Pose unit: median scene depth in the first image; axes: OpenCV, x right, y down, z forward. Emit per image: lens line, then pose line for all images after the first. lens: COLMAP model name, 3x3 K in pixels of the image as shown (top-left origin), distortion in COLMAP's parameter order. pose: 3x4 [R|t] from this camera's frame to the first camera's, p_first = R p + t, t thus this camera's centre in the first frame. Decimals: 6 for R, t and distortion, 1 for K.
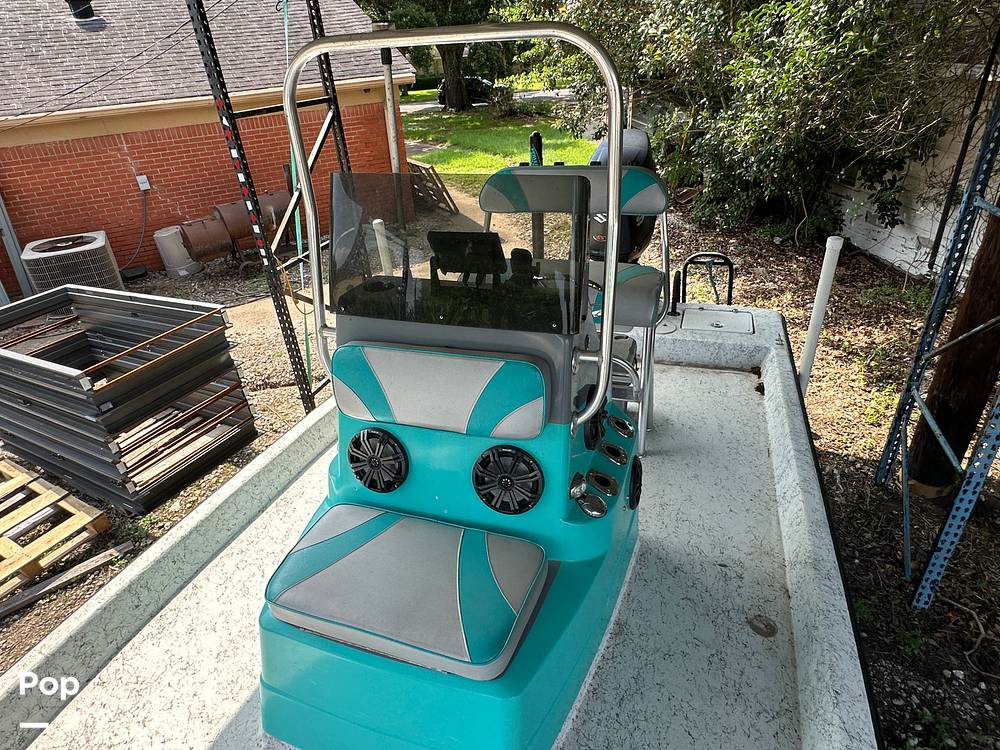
lens RADIAL K [[579.0, 0, 498.4], [0, 579.0, 373.4], [0, 0, 1]] dist [-0.000112, -0.002888]
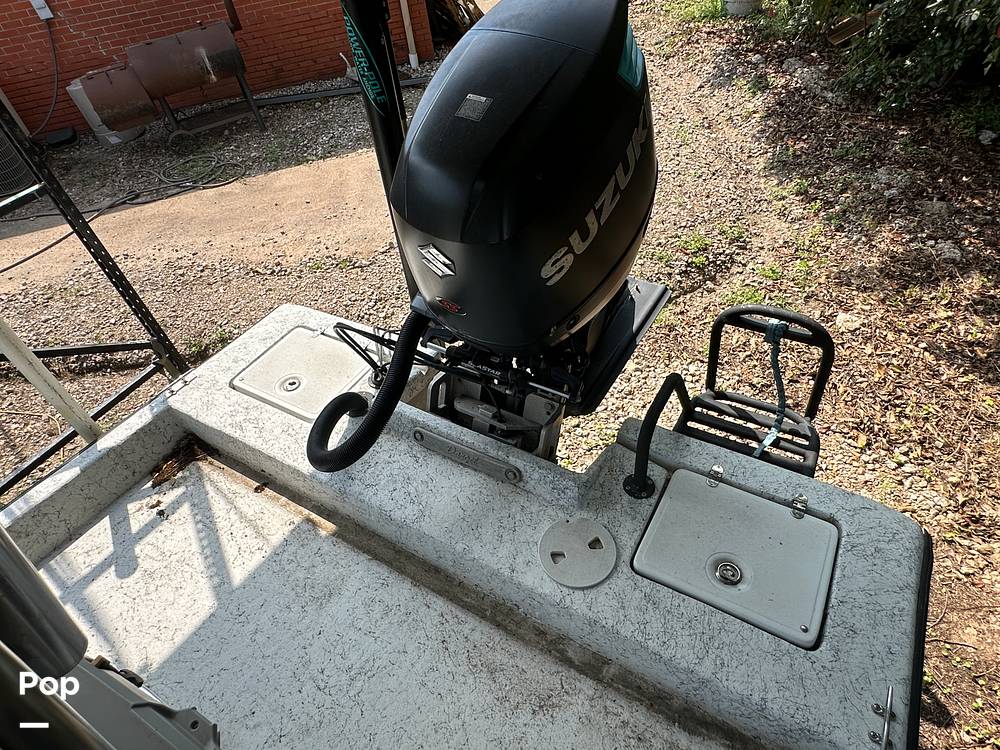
lens RADIAL K [[579.0, 0, 502.2], [0, 579.0, 375.8], [0, 0, 1]] dist [-0.000112, -0.002888]
pose [[0.980334, 0.111770, -0.162646, 0.139037], [-0.059139, 0.952665, 0.298215, -0.153149], [0.188278, -0.282732, 0.940539, 0.322540]]
